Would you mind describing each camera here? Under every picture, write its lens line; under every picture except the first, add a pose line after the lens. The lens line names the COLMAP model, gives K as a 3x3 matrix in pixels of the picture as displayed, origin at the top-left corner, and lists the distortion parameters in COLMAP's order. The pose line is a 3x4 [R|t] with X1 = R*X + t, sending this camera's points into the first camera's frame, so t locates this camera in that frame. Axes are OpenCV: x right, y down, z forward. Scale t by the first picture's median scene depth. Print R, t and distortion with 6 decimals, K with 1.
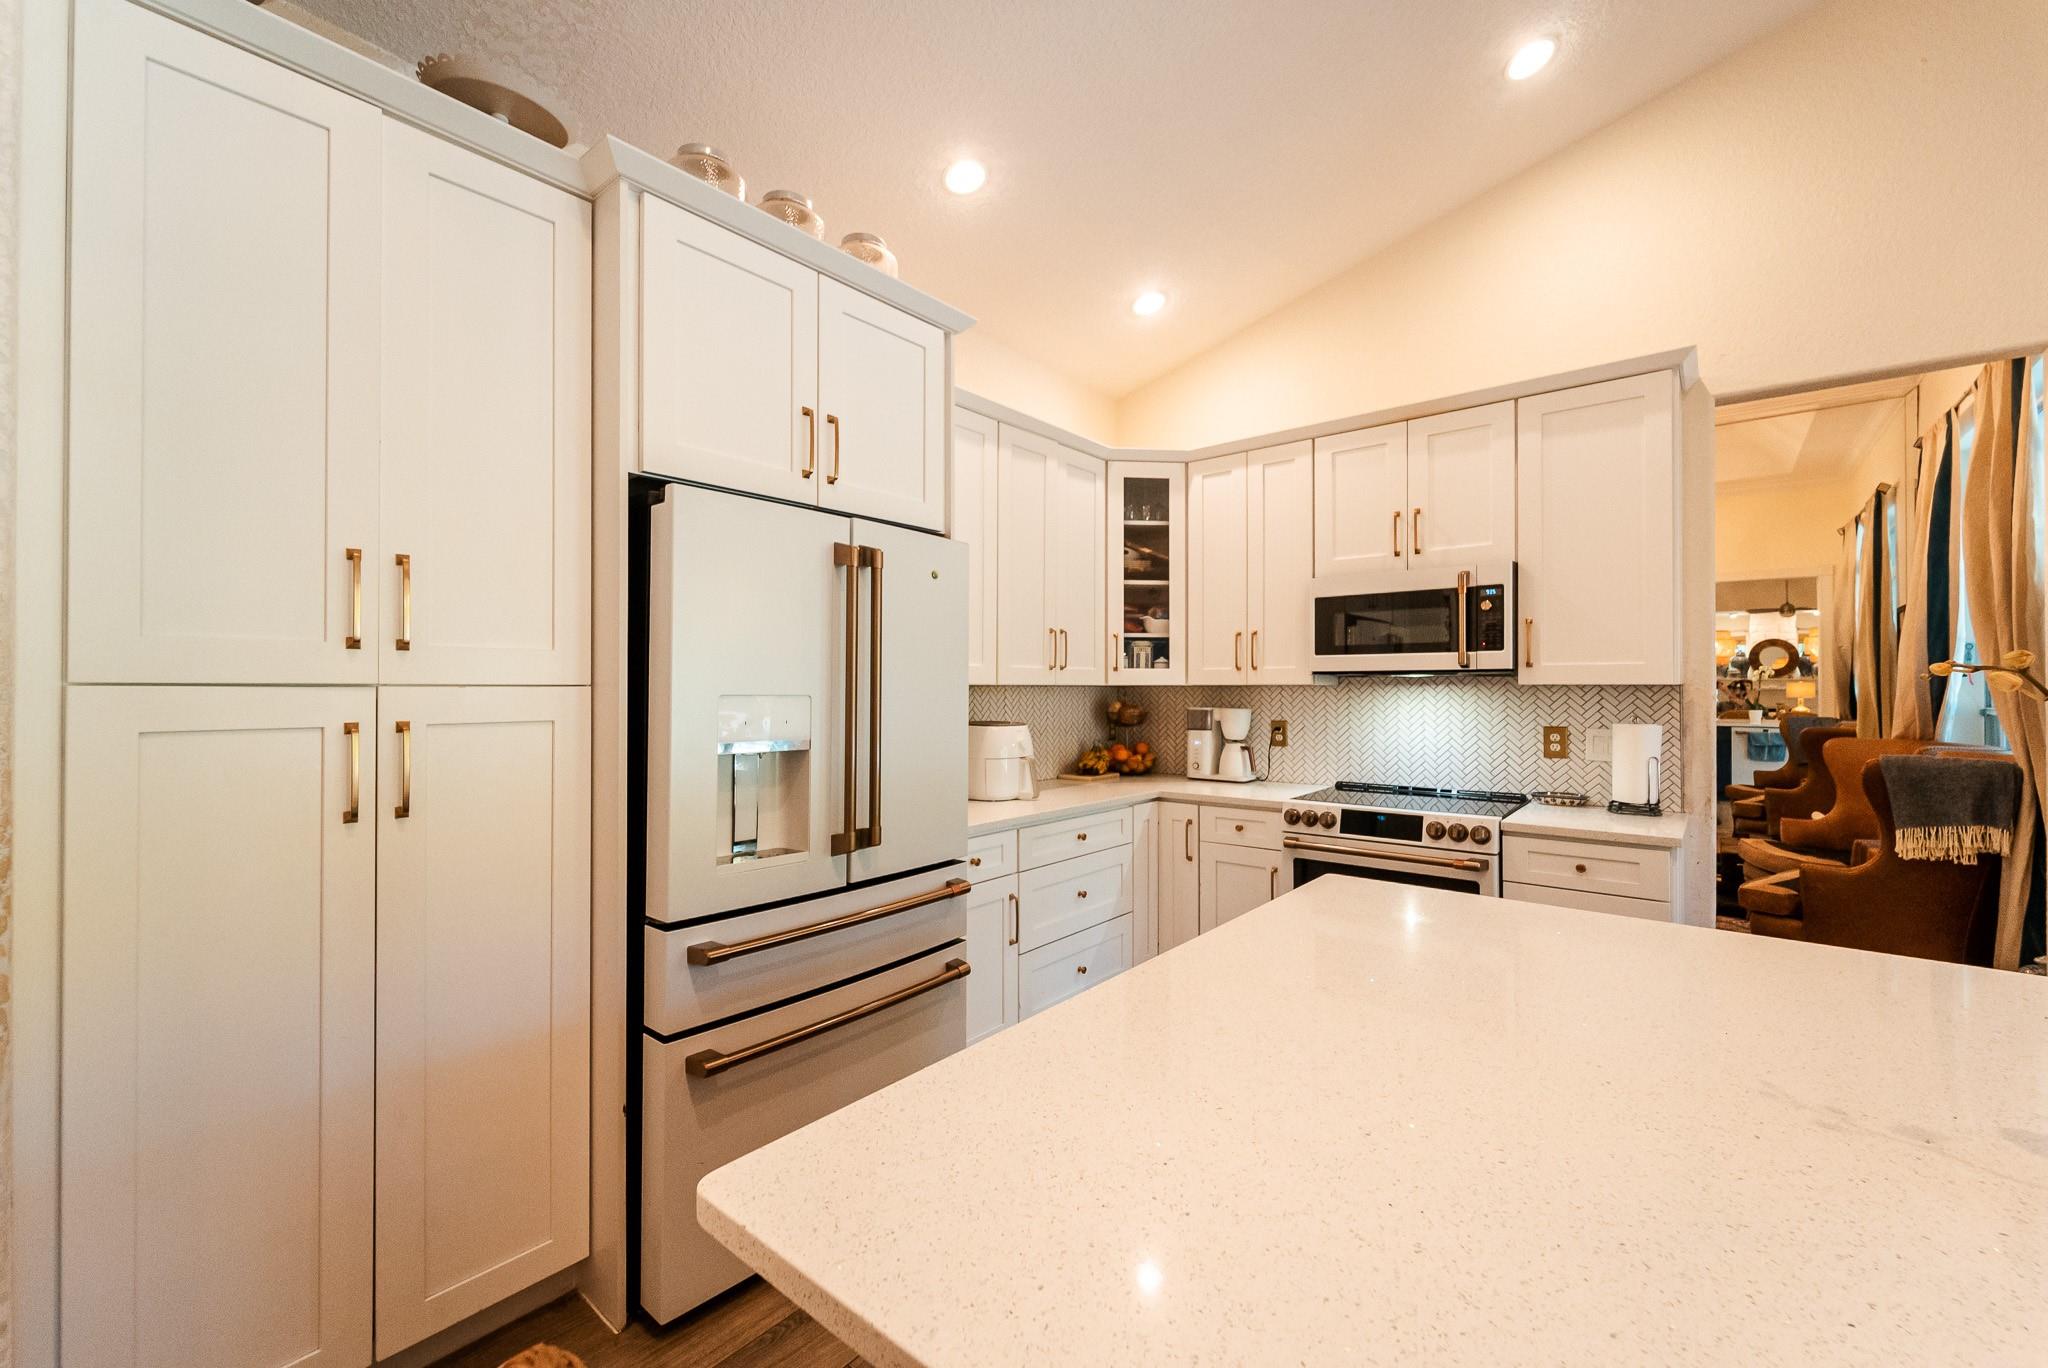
lens RADIAL K [[824.0, 0, 1029.0], [0, 824.0, 682.8], [0, 0, 1]] dist [-0.003545, 0.000475]
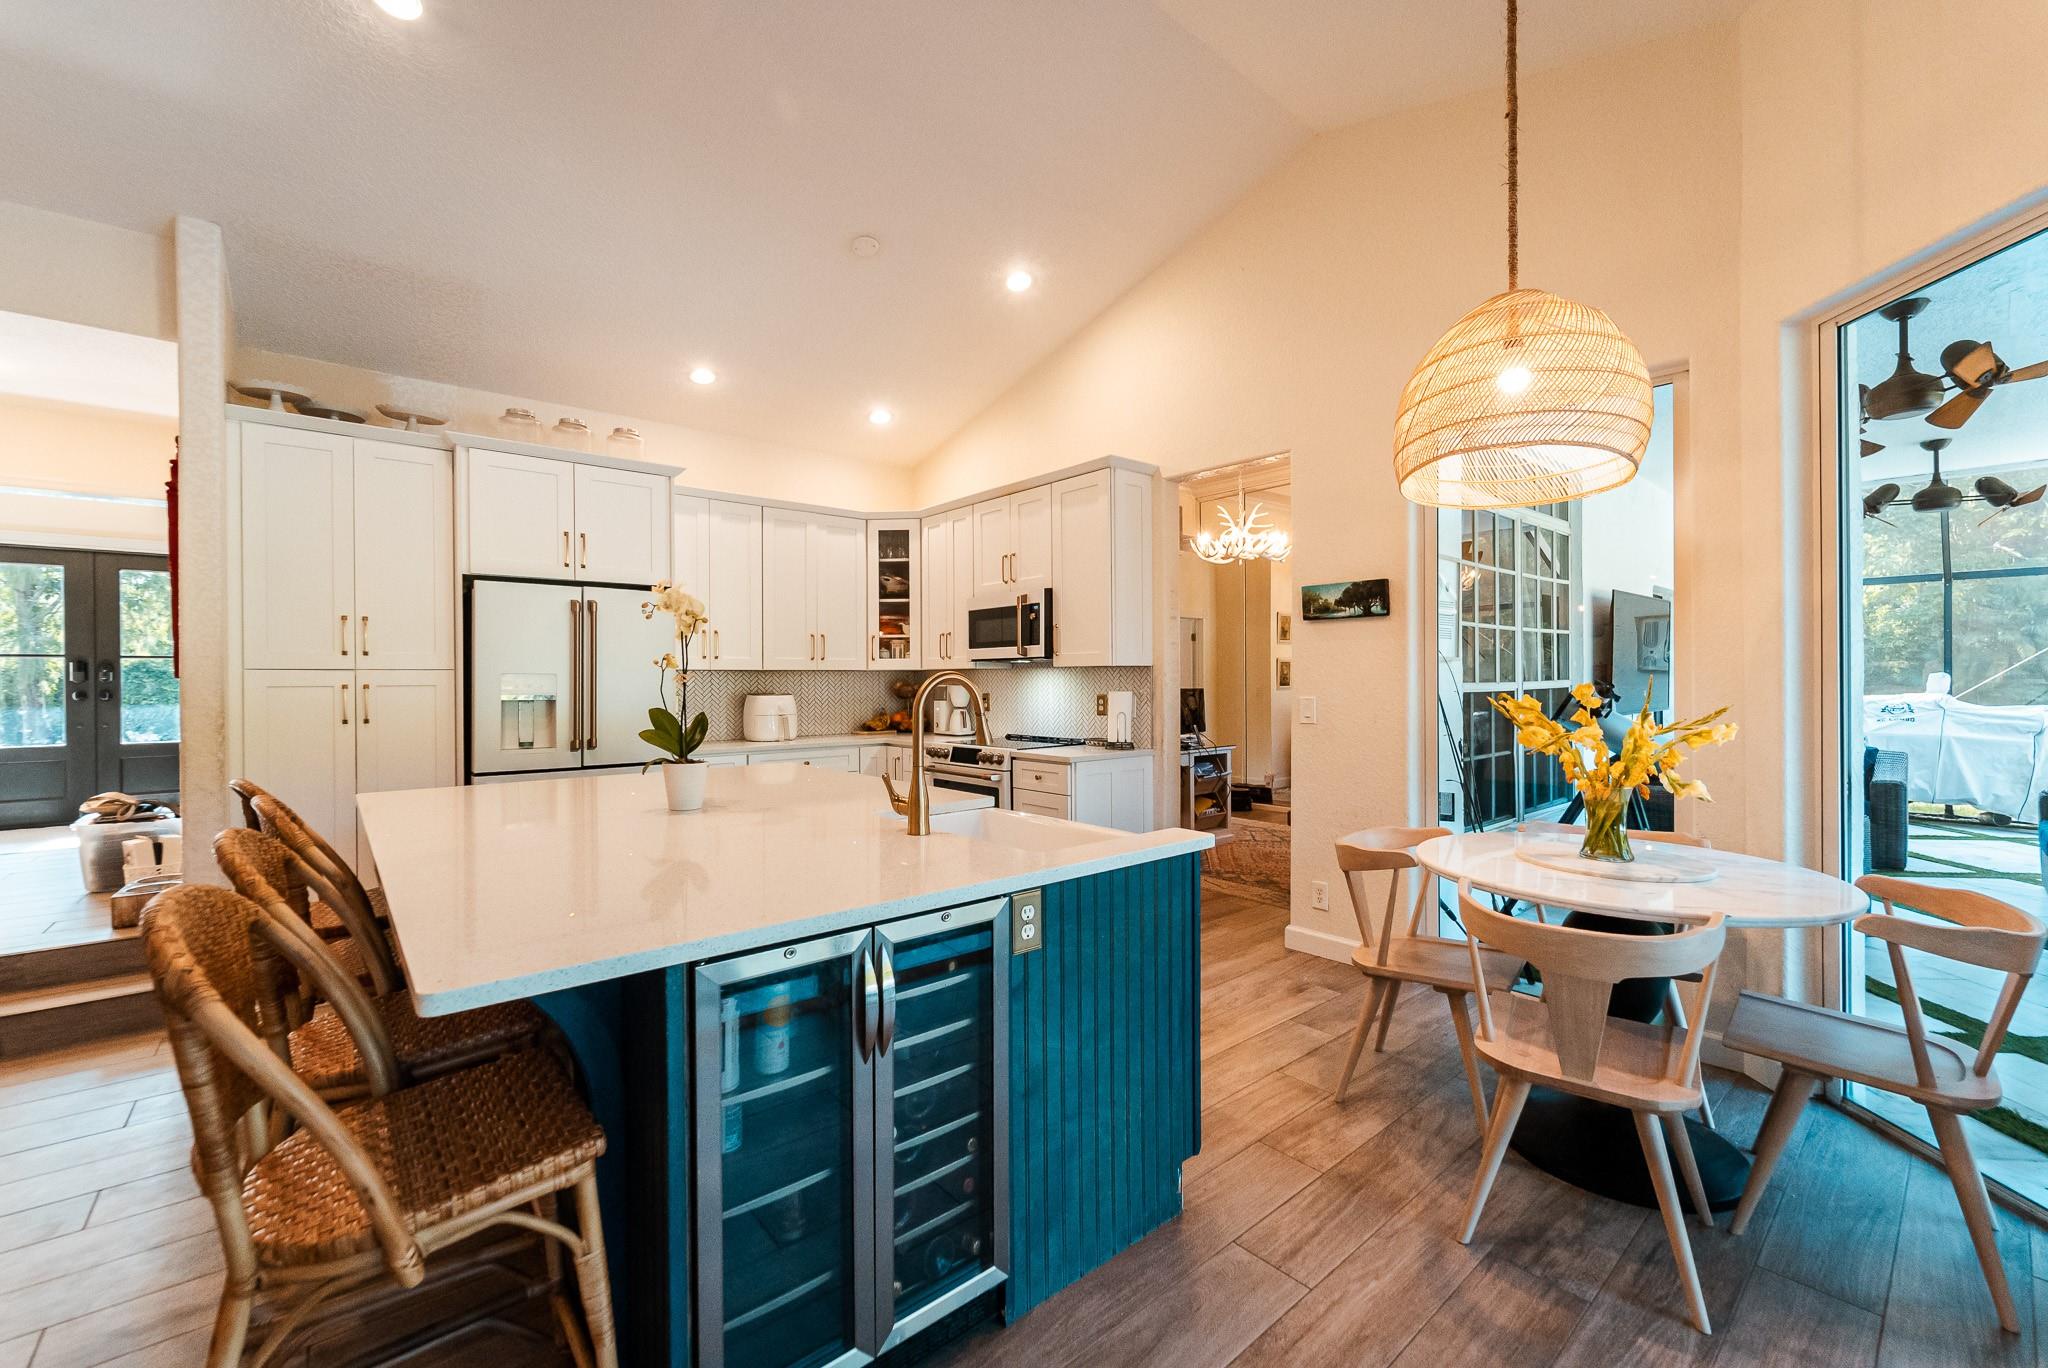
lens RADIAL K [[824.0, 0, 1026.2], [0, 824.0, 682.5], [0, 0, 1]] dist [-0.003545, 0.000475]
pose [[0.984560, -0.004631, -0.174988, 0.706313], [0.006844, 0.999904, 0.012047, 0.011102], [0.174916, -0.013058, 0.984497, -0.470735]]
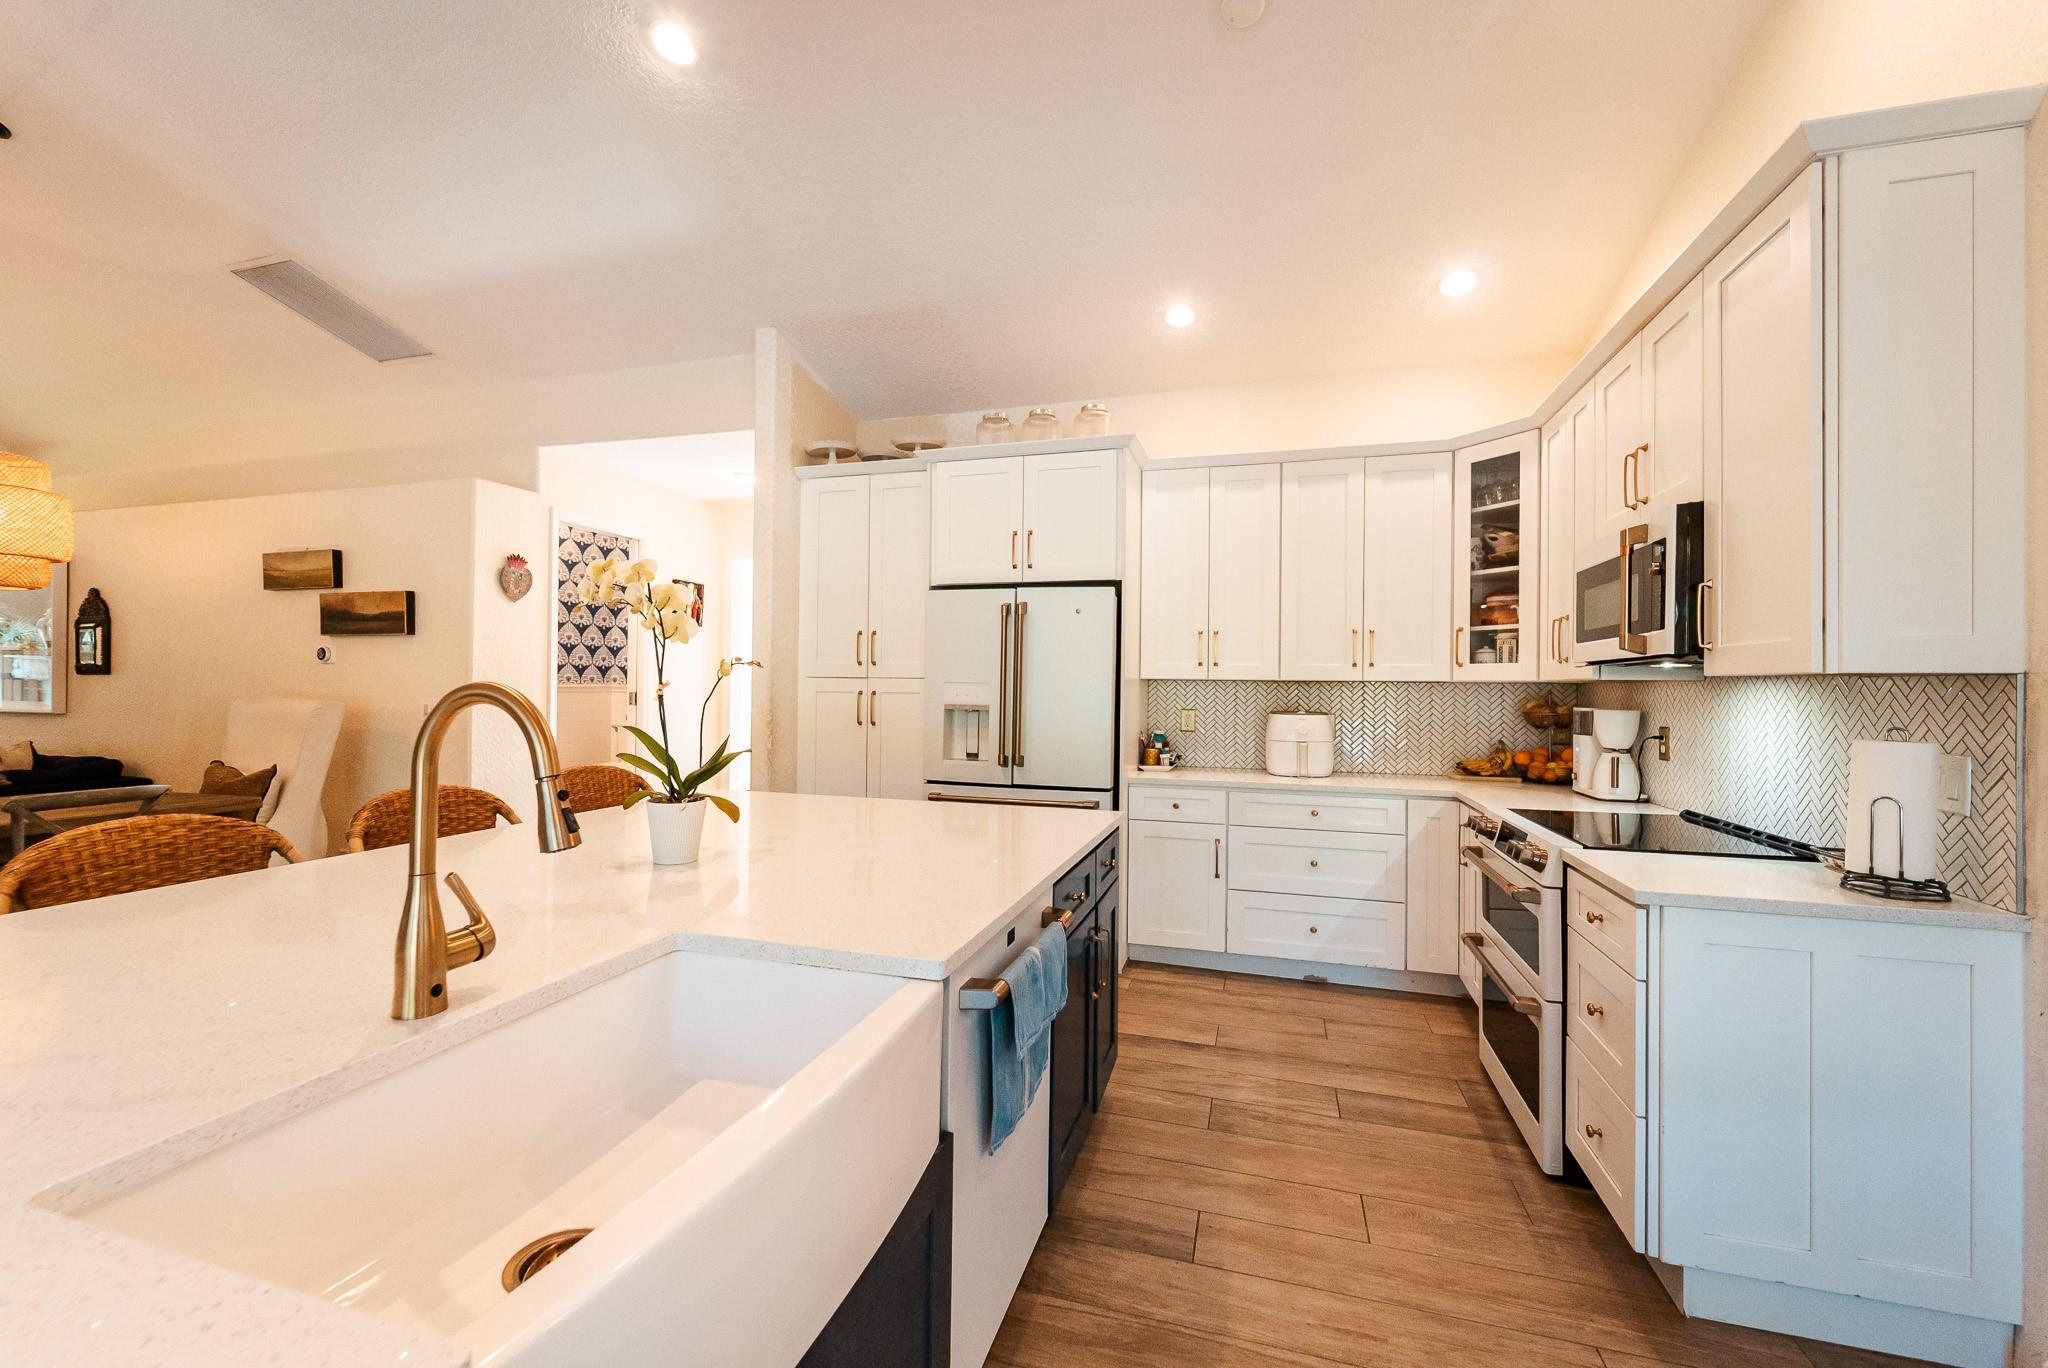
lens RADIAL K [[824.0, 0, 1022.0], [0, 824.0, 684.2], [0, 0, 1]] dist [-0.003545, 0.000475]
pose [[0.390356, 0.000905, -0.920664, 0.874848], [-0.004657, 0.999989, -0.000992, 0.010917], [0.920652, 0.004675, 0.390356, 0.165875]]
